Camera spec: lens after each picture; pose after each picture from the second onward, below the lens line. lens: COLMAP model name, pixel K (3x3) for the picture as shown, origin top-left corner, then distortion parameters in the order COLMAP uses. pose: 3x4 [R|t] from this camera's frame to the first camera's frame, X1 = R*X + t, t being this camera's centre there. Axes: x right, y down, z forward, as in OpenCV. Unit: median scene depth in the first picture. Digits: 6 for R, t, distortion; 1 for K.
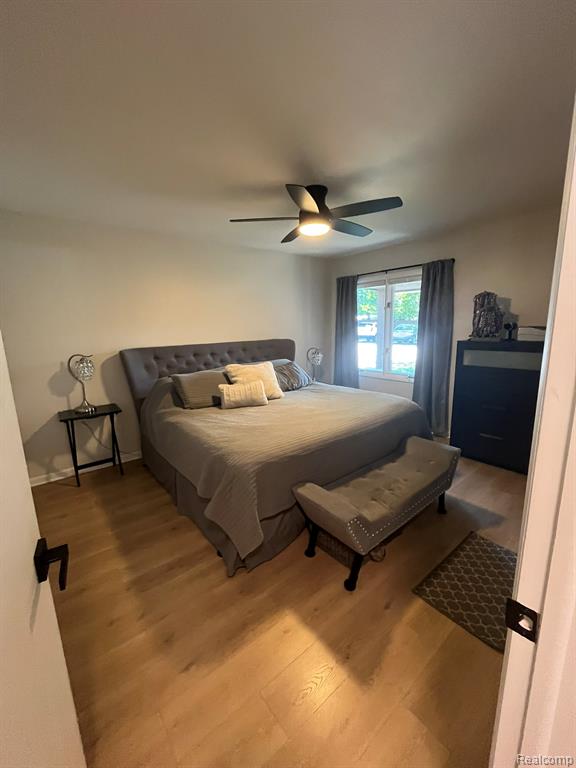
lens RADIAL K [[311.3, 0, 288.0], [0, 311.3, 384.0], [0, 0, 1]] dist [-0.000134, -0.000013]
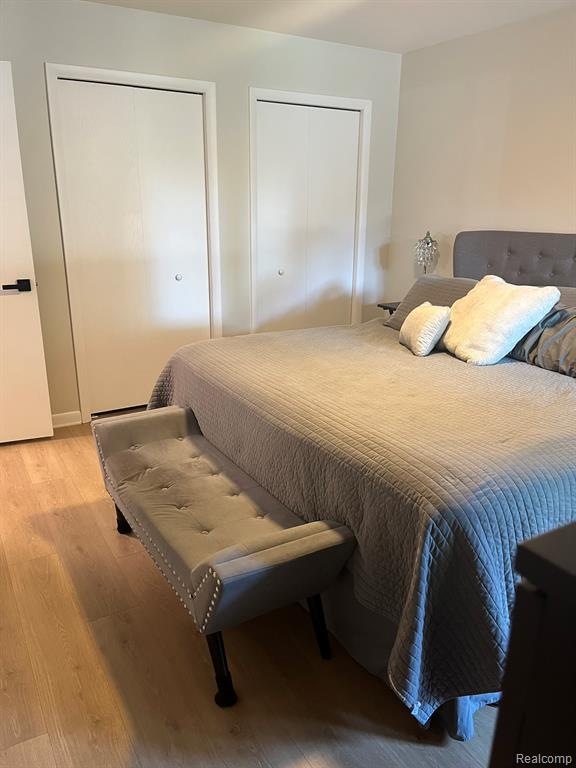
lens RADIAL K [[583.6, 0, 288.8], [0, 583.6, 387.7], [0, 0, 1]] dist [0.075719, -0.113882]
pose [[-0.145832, 0.316167, -0.937428, 1.337542], [-0.188696, 0.921273, 0.340073, -0.259836], [0.971147, 0.226483, -0.074691, 1.336564]]
